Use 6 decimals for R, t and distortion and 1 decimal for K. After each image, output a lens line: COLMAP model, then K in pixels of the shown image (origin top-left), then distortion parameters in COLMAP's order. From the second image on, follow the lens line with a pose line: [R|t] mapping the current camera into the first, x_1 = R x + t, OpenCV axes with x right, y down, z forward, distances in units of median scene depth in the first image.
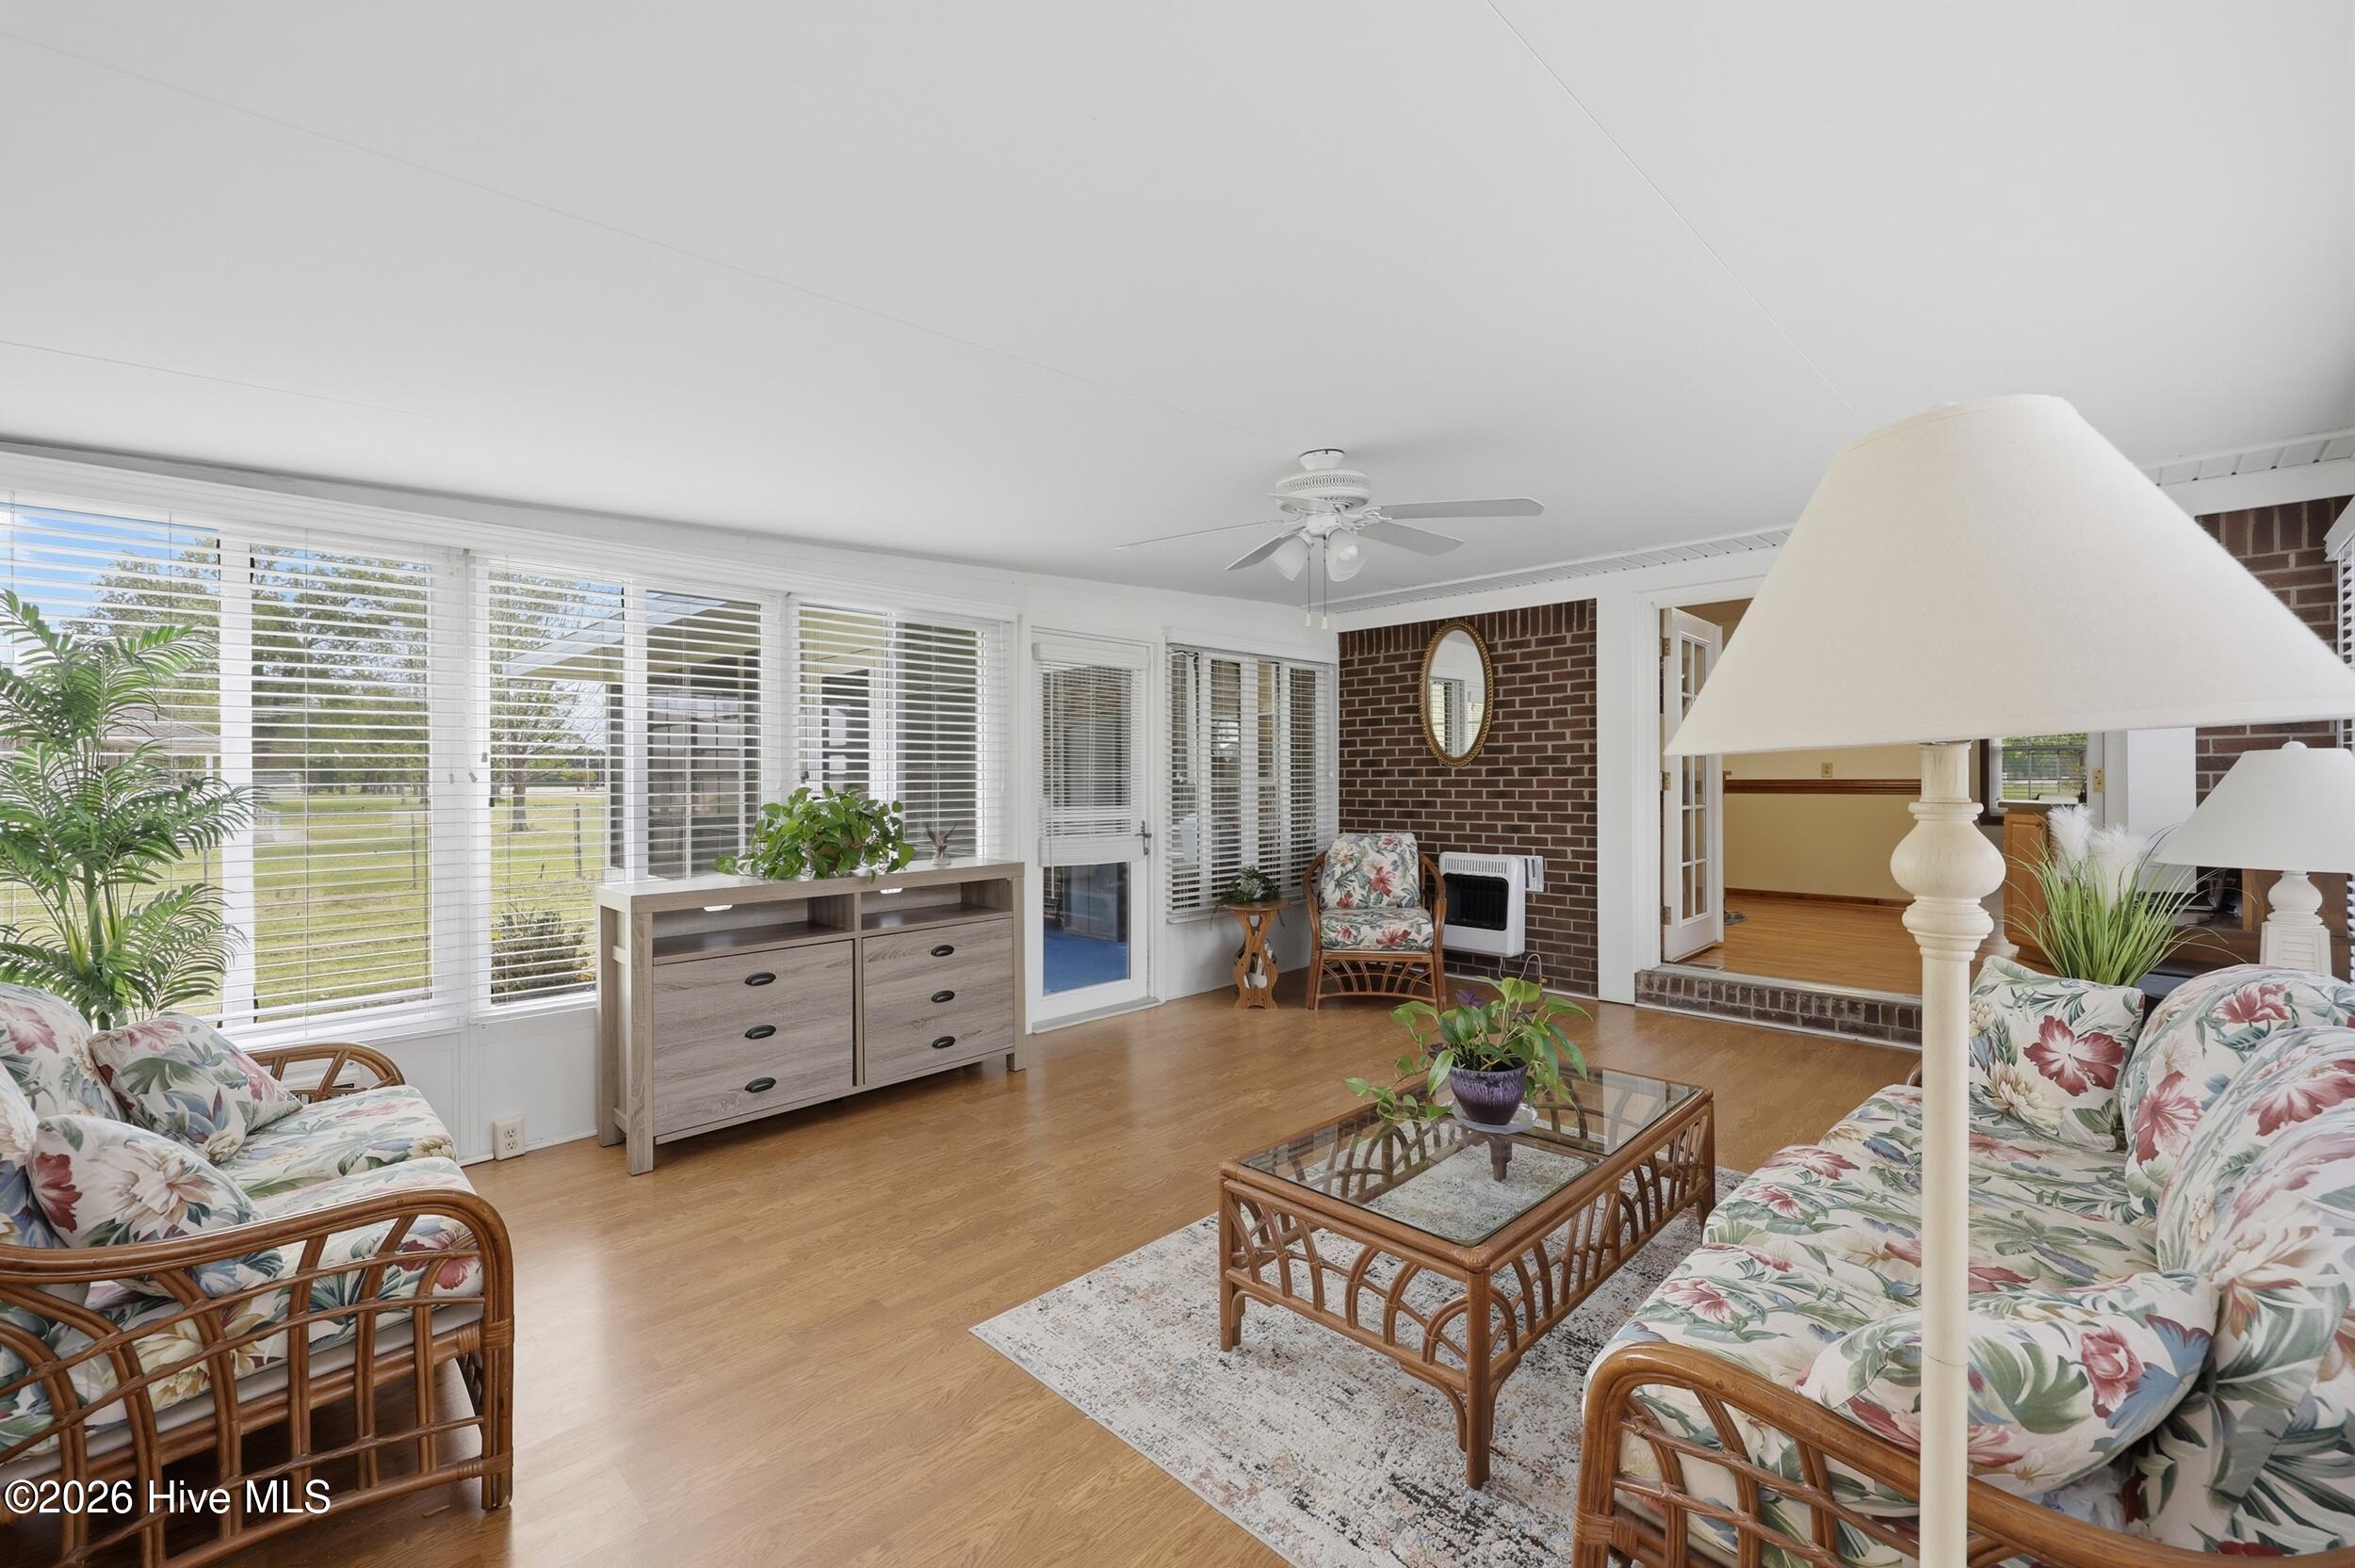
lens RADIAL K [[962.1, 0, 1197.8], [0, 962.1, 783.7], [0, 0, 1]] dist [-0.001936, 0.000178]
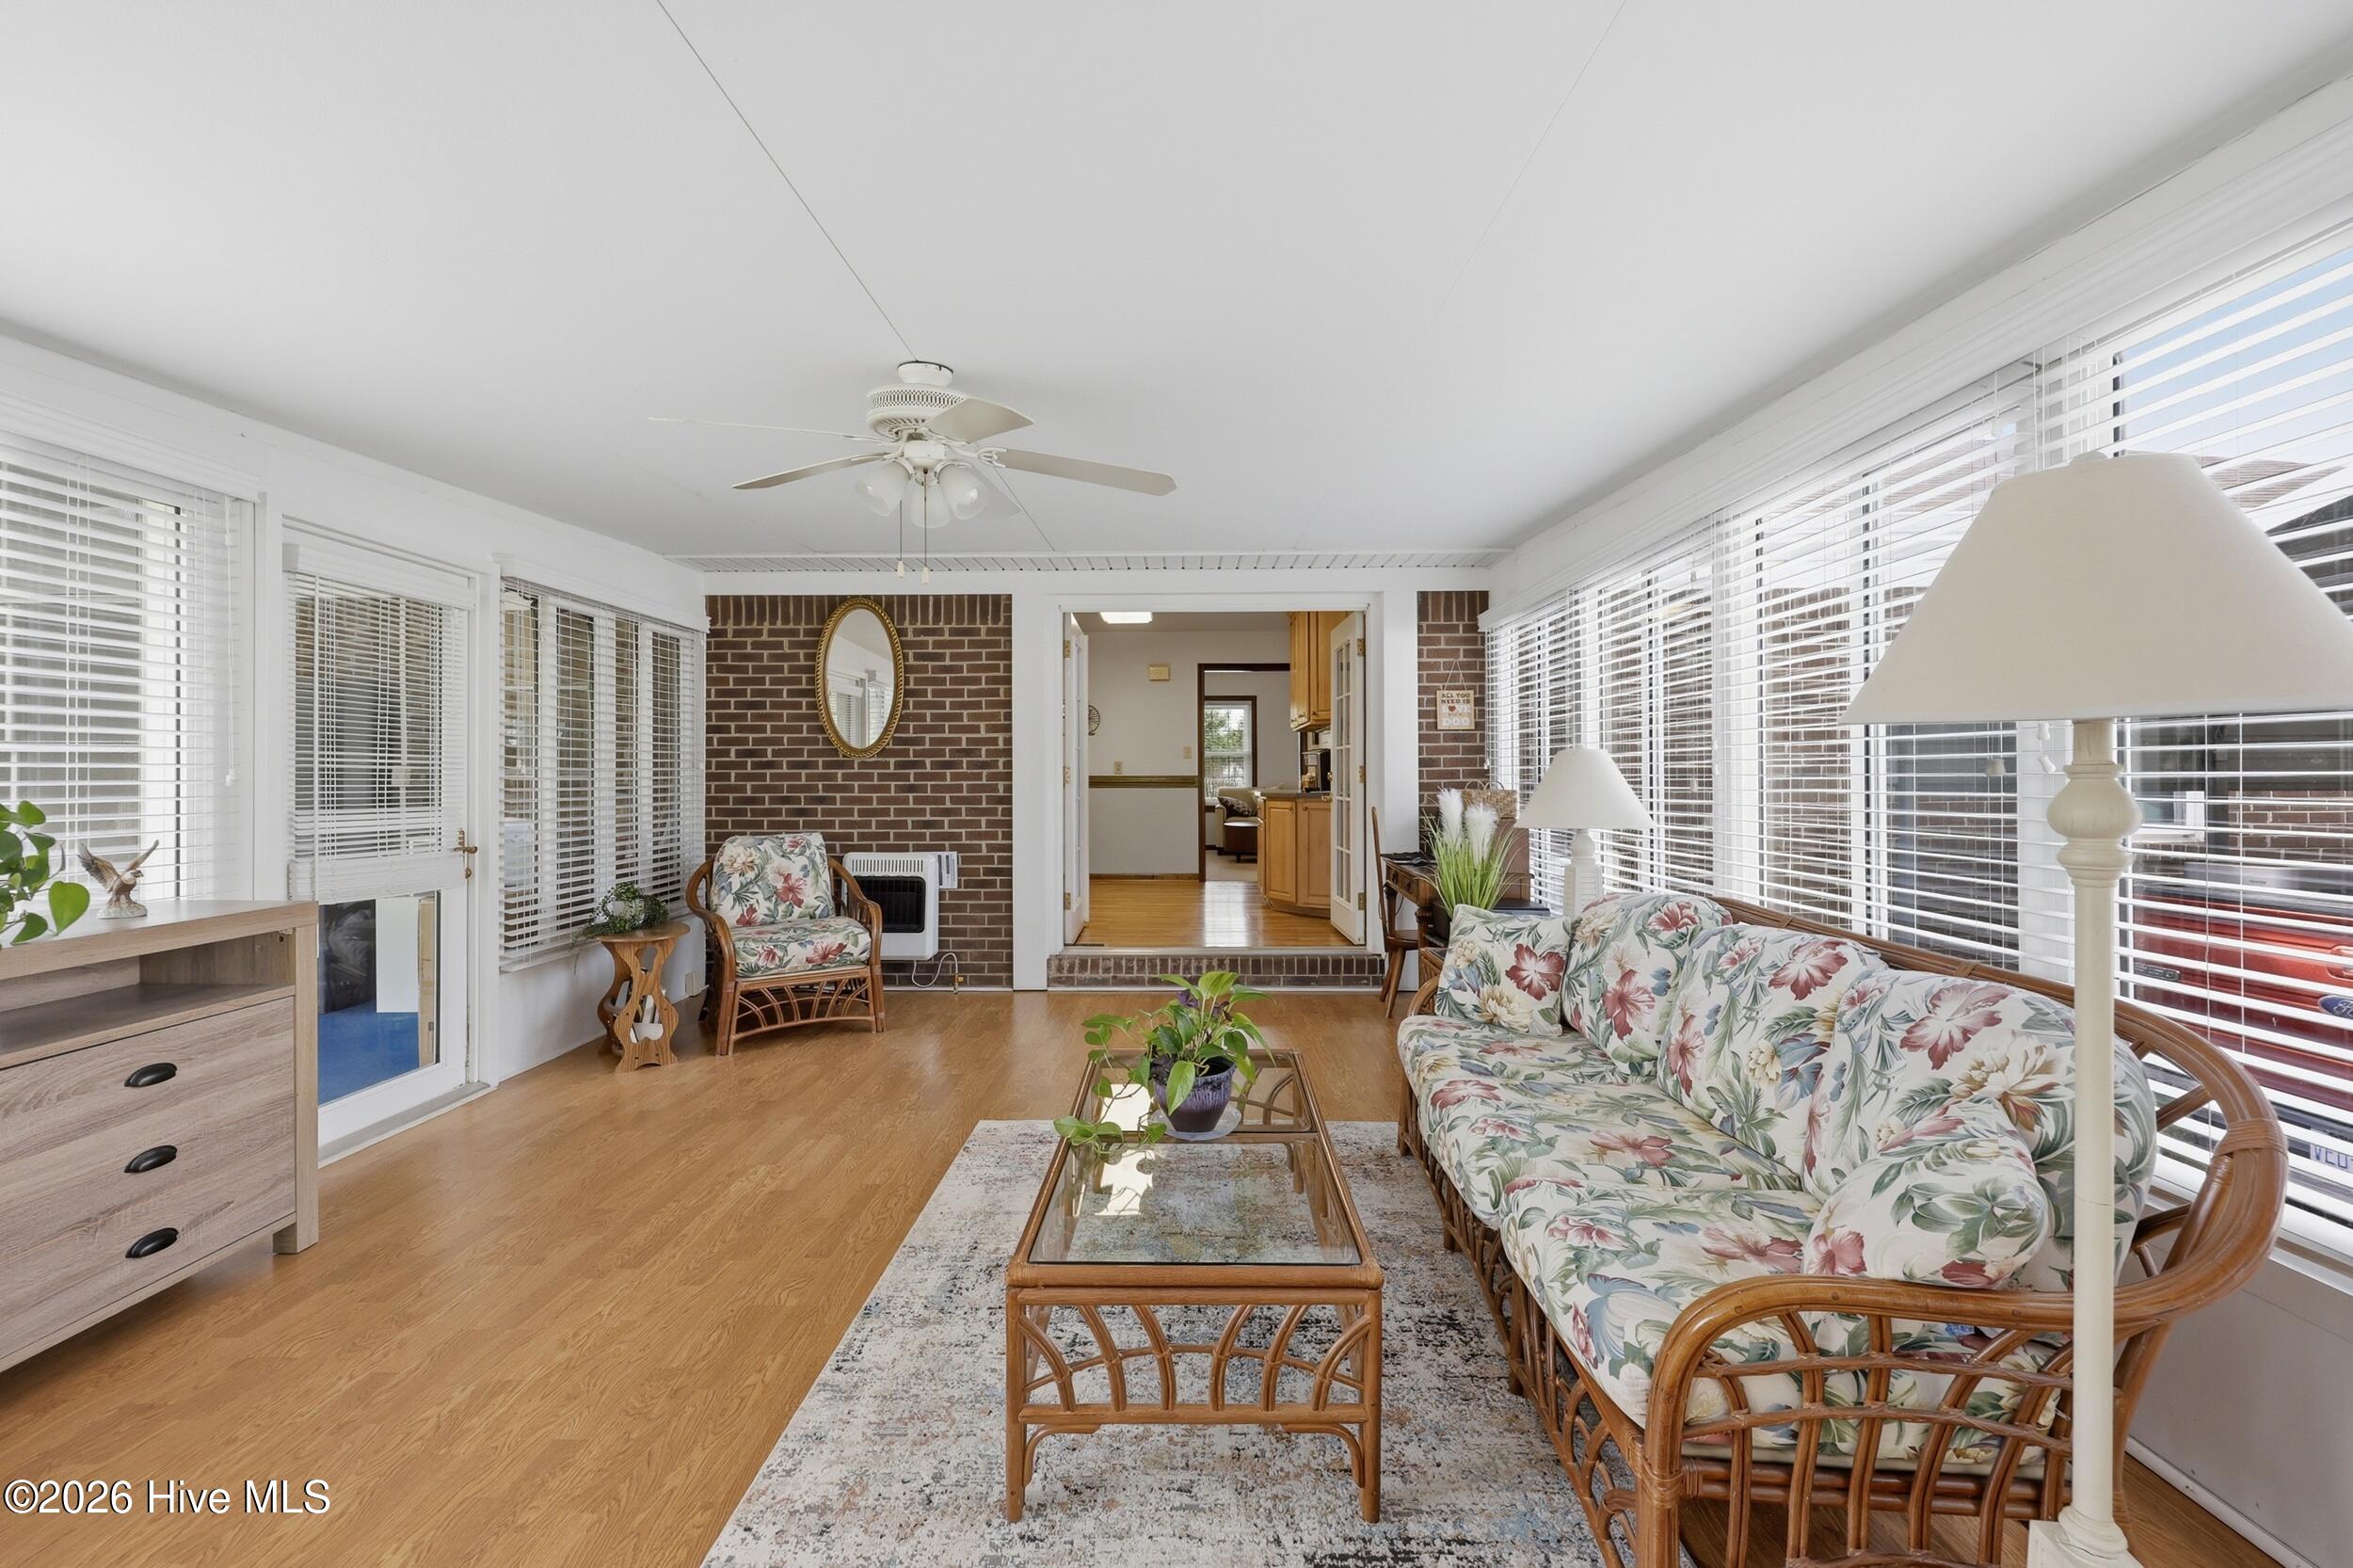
lens RADIAL K [[961.4, 0, 1178.8], [0, 961.4, 775.2], [0, 0, 1]] dist [-0.001936, 0.000178]
pose [[0.724441, 0.003590, 0.689328, -0.158252], [0.002330, 0.999968, -0.007656, 0.006487], [-0.689333, 0.007153, 0.724409, 0.146909]]
